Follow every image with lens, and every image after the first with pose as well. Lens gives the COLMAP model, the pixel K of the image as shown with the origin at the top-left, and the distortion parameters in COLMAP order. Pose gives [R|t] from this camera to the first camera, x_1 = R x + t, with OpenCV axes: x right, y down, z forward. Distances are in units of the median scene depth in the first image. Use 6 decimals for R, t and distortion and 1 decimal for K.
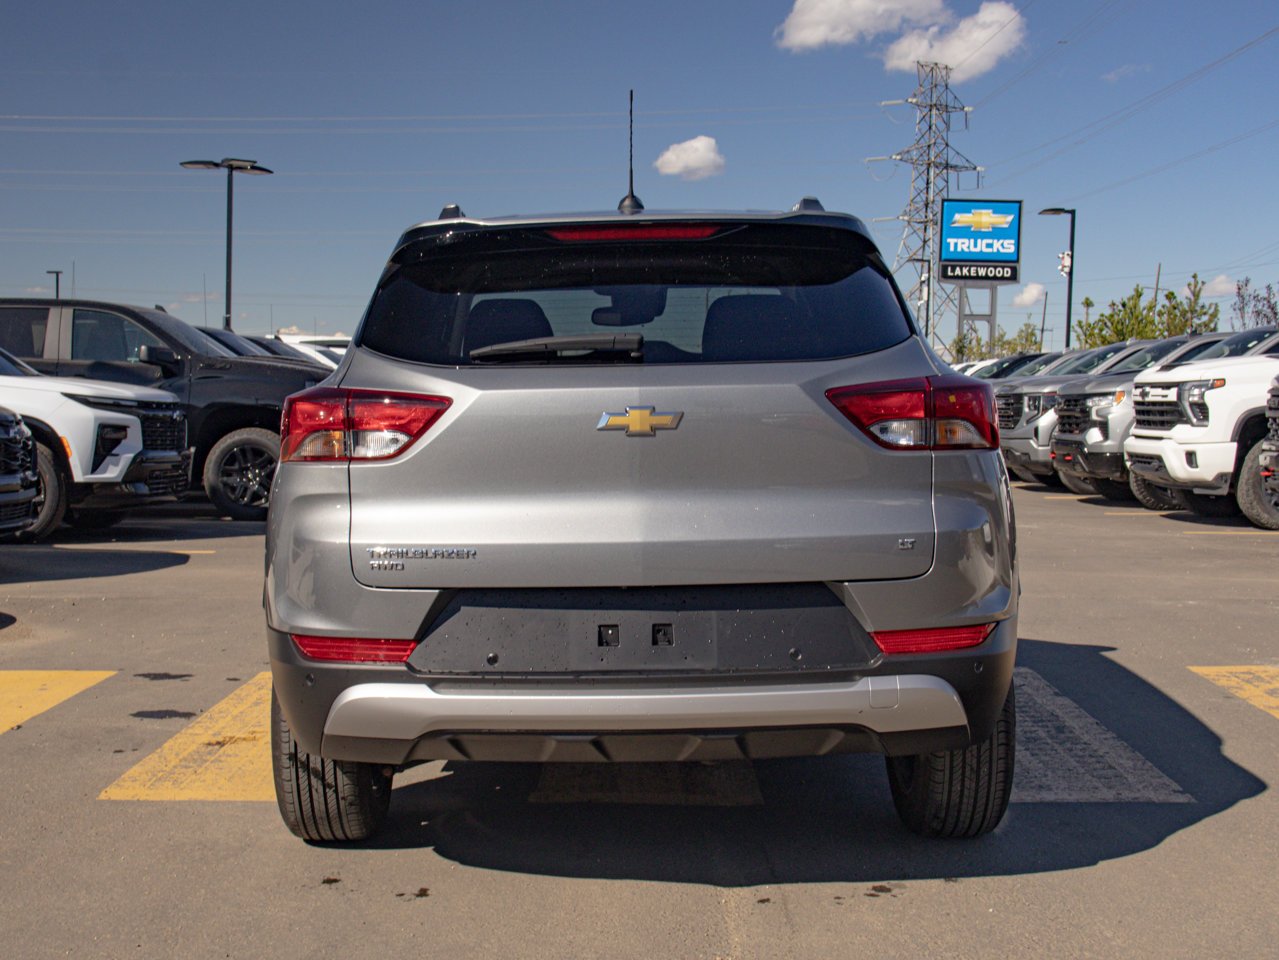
lens RADIAL K [[1950.2, 0, 639.5], [0, 1950.2, 480.0], [0, 0, 1]] dist [0.025103, -0.043094]
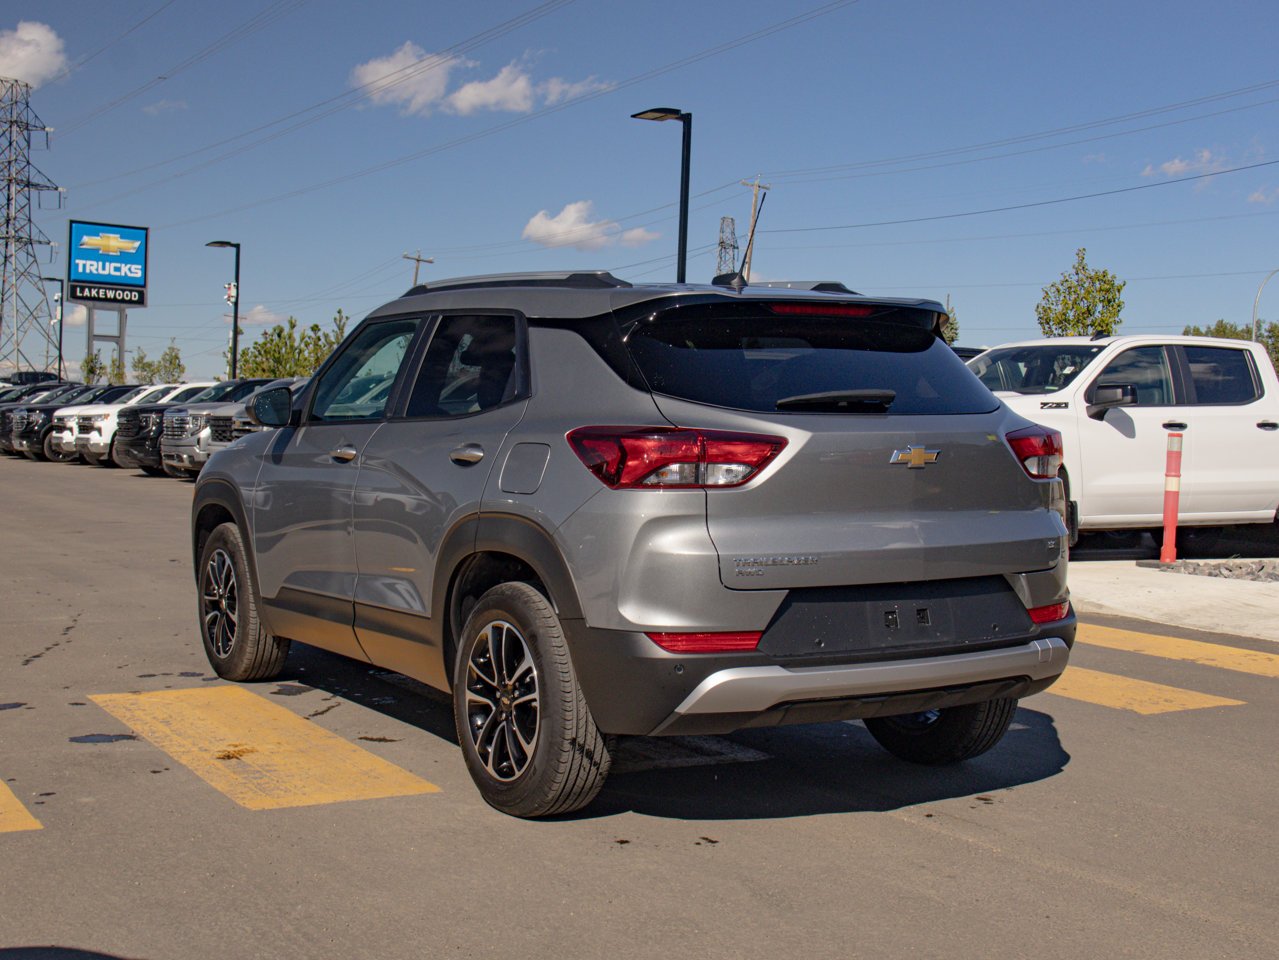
lens RADIAL K [[1950.2, 0, 639.5], [0, 1950.2, 480.0], [0, 0, 1]] dist [0.025103, -0.043094]
pose [[0.803626, -0.002574, 0.595129, -0.217103], [0.006744, 0.999966, -0.004782, -0.002215], [-0.595096, 0.007857, 0.803616, 0.009787]]
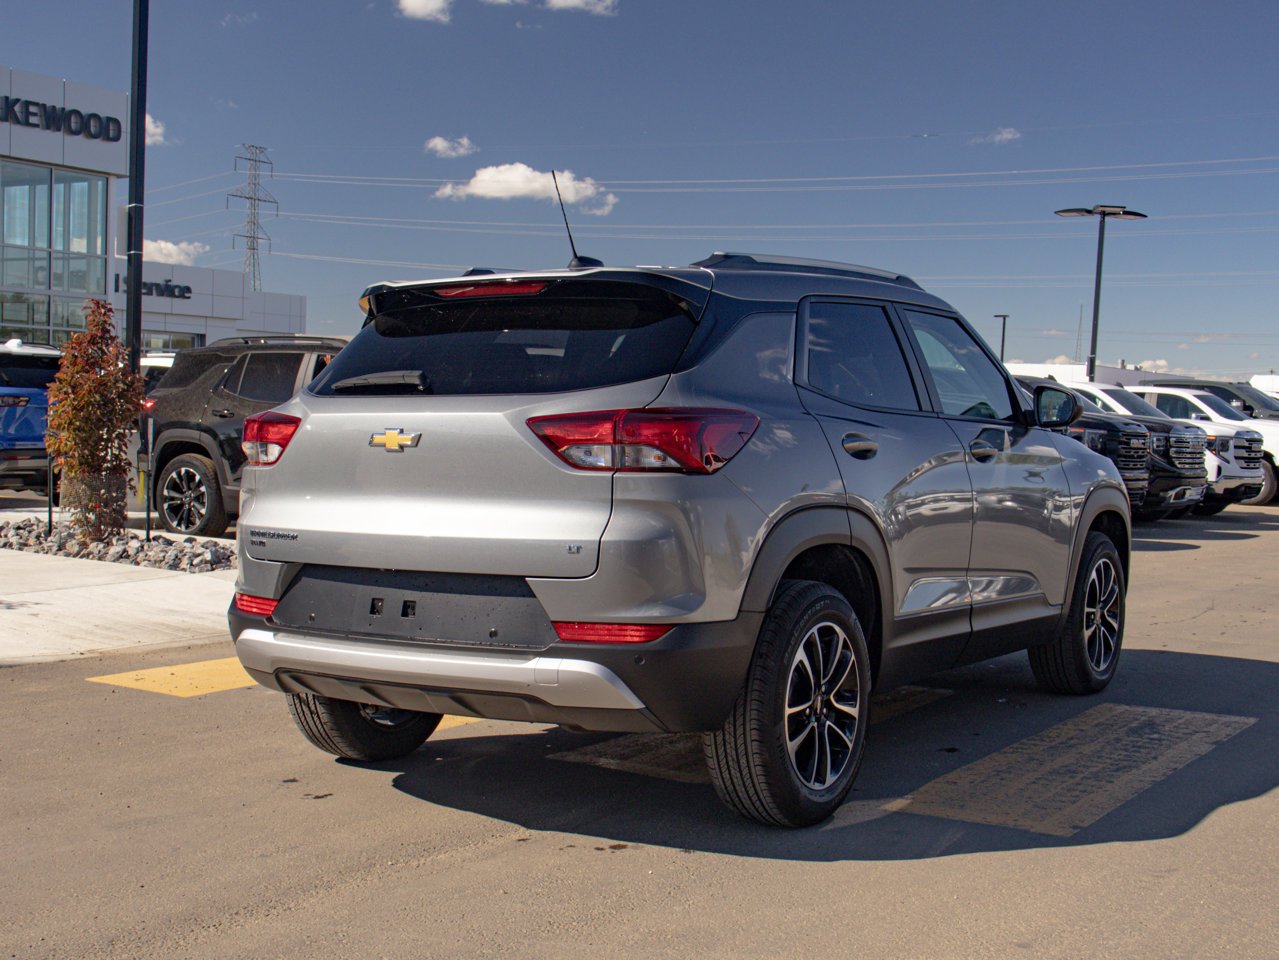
lens RADIAL K [[1950.2, 0, 639.5], [0, 1950.2, 480.0], [0, 0, 1]] dist [0.025103, -0.043094]
pose [[0.813256, 0.035213, -0.580840, 0.200552], [-0.047012, 0.998880, -0.005267, -0.001053], [0.580004, 0.031590, 0.814001, 0.012919]]
